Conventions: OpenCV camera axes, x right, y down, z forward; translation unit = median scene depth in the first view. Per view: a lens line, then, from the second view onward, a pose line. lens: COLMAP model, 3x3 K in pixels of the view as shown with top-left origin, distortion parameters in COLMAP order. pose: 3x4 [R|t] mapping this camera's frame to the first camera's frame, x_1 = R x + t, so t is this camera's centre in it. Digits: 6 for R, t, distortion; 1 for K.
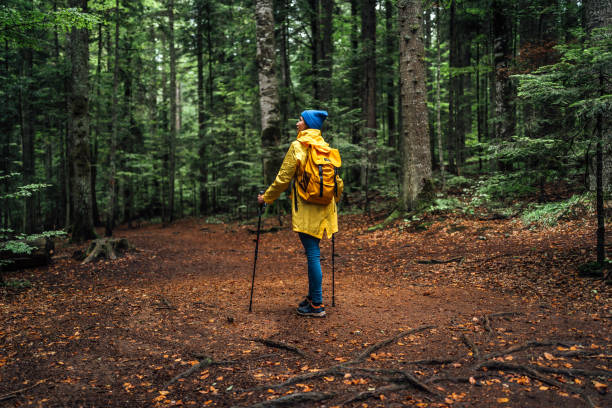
lens RADIAL K [[601.1, 0, 306.0], [0, 601.1, 204.0], [0, 0, 1]] dist [0.022607, 0.002510]
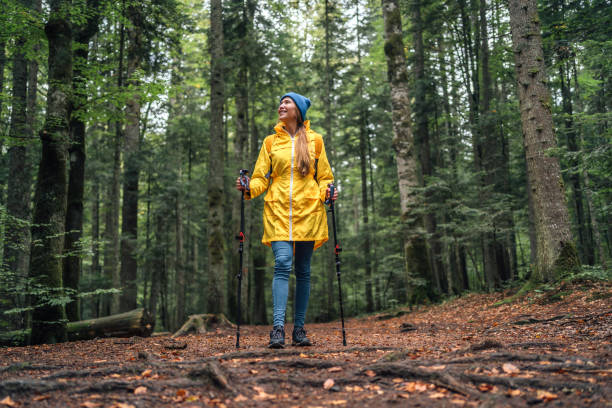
lens RADIAL K [[601.1, 0, 306.0], [0, 601.1, 204.0], [0, 0, 1]] dist [0.022607, 0.002510]
pose [[0.950444, -0.064644, -0.304100, 0.118570], [0.006646, 0.982145, -0.188008, 0.060760], [0.310824, 0.176670, 0.933904, 0.106725]]
